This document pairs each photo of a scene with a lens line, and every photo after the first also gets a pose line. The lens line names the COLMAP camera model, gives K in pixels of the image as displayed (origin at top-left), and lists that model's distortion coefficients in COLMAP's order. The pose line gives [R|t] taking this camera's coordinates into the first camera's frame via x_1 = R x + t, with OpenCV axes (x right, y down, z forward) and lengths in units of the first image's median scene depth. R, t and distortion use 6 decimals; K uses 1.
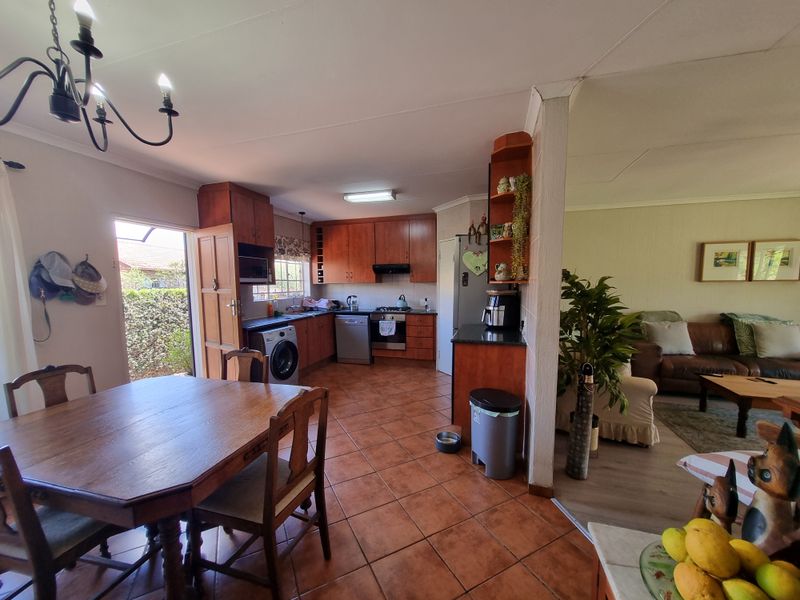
lens RADIAL K [[320.5, 0, 403.5], [0, 320.5, 310.1], [0, 0, 1]] dist [-0.000600, 0.000027]
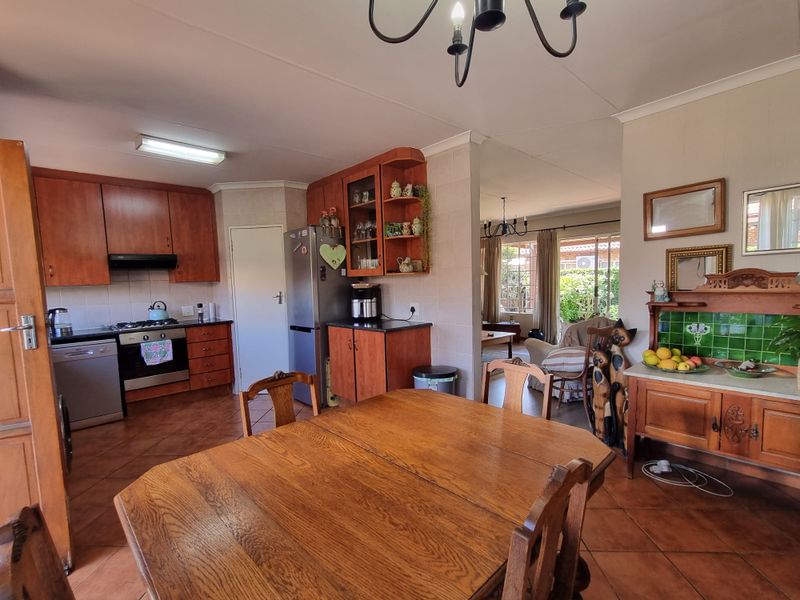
lens RADIAL K [[371.7, 0, 400.9], [0, 371.7, 312.2], [0, 0, 1]] dist [-0.000491, -0.000080]
pose [[0.505745, -0.084002, 0.858584, -0.429380], [0.104042, 0.993923, 0.035958, -0.000447], [-0.856386, 0.071143, 0.511411, 0.179312]]
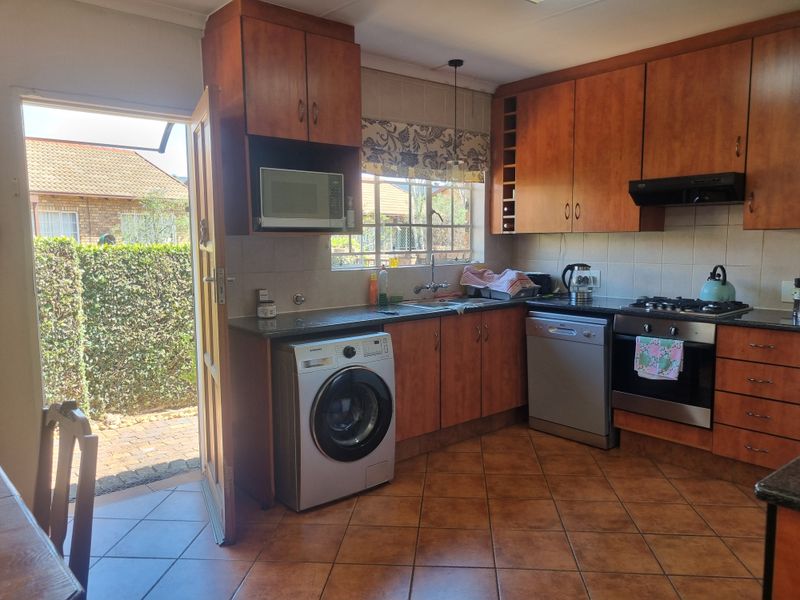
lens RADIAL K [[620.0, 0, 401.0], [0, 620.0, 305.8], [0, 0, 1]] dist [0.011364, -0.001637]
pose [[0.833262, 0.065586, -0.548975, 0.083531], [-0.049910, 0.997808, 0.043452, -0.017216], [0.550621, -0.008808, 0.834709, 0.263483]]
